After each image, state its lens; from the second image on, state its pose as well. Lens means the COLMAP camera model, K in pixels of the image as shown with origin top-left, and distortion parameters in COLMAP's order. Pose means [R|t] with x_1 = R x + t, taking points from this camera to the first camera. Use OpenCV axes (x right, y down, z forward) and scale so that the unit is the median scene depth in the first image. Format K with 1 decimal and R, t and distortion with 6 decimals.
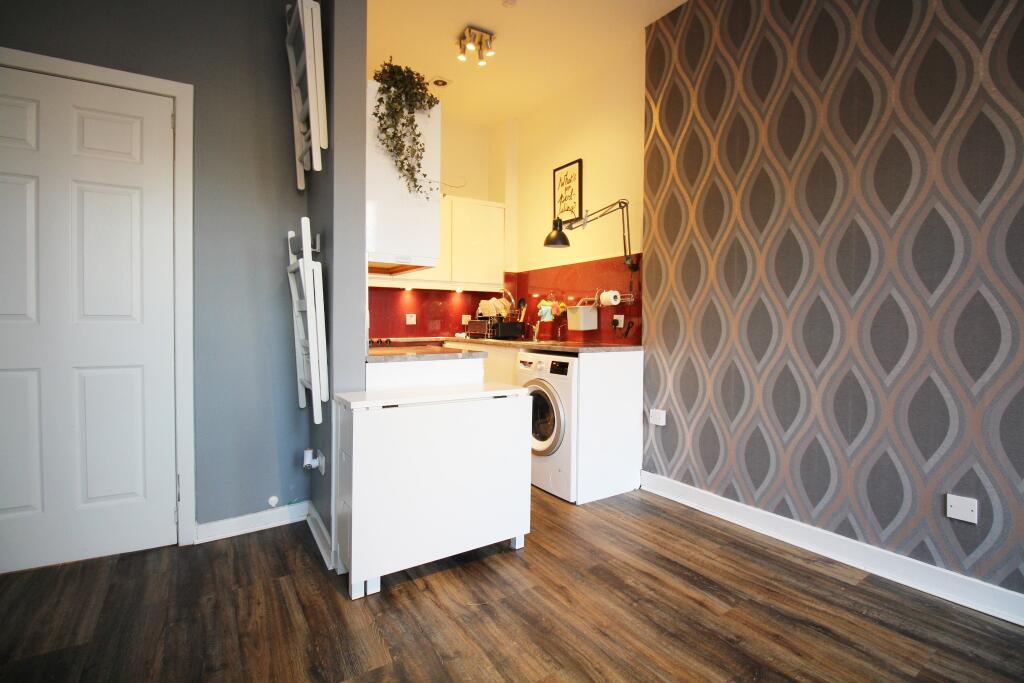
lens RADIAL K [[482.1, 0, 517.1], [0, 482.1, 338.9], [0, 0, 1]] dist [0.001832, -0.012775]
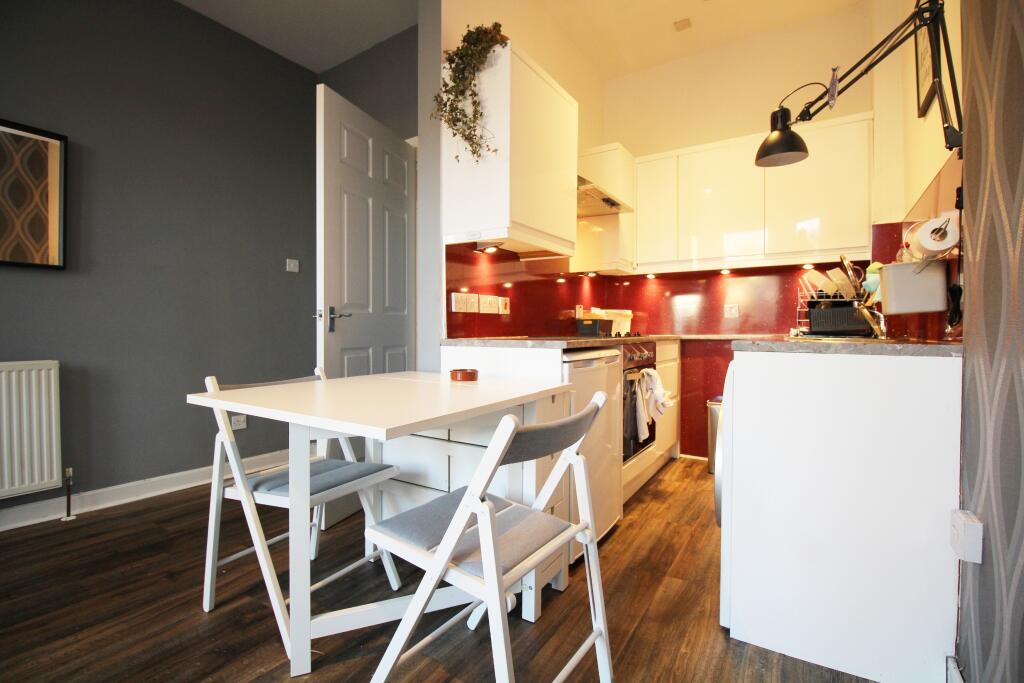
lens RADIAL K [[482.1, 0, 517.1], [0, 482.1, 338.9], [0, 0, 1]] dist [0.001832, -0.012775]
pose [[0.414999, 0.006373, -0.909799, 0.413221], [-0.031042, 0.999492, -0.007158, 0.022811], [0.909292, 0.031213, 0.414987, 0.451067]]
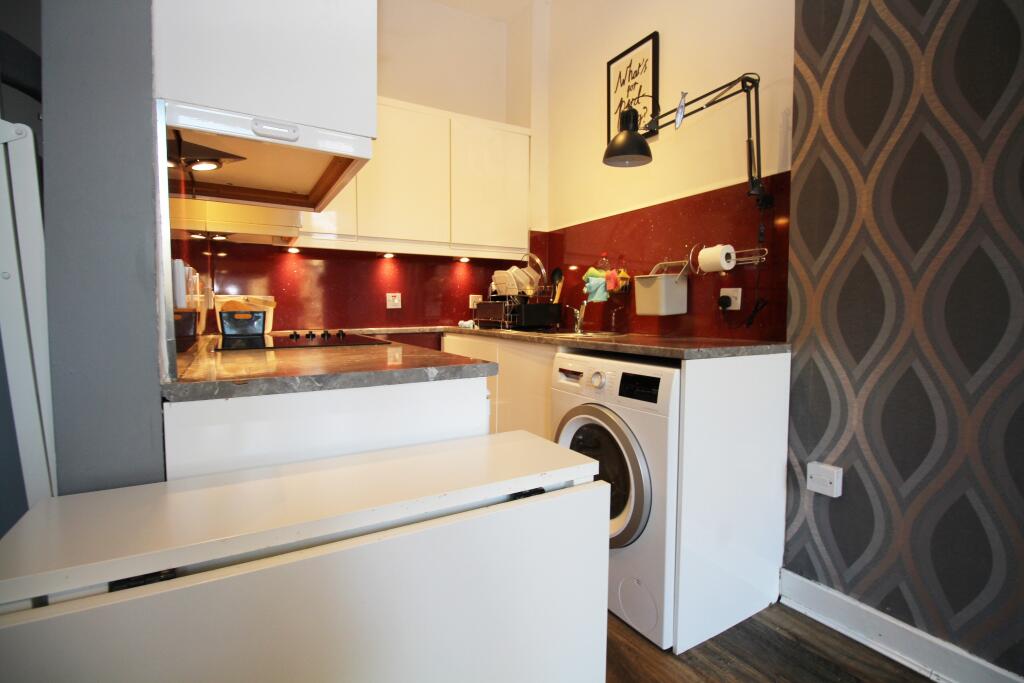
lens RADIAL K [[469.7, 0, 512.0], [0, 469.7, 341.5], [0, 0, 1]] dist [0.000390, -0.011315]
pose [[0.998292, -0.001106, -0.058415, -0.016046], [0.002980, 0.999483, 0.032009, -0.004359], [0.058350, -0.032129, 0.997779, 0.406366]]
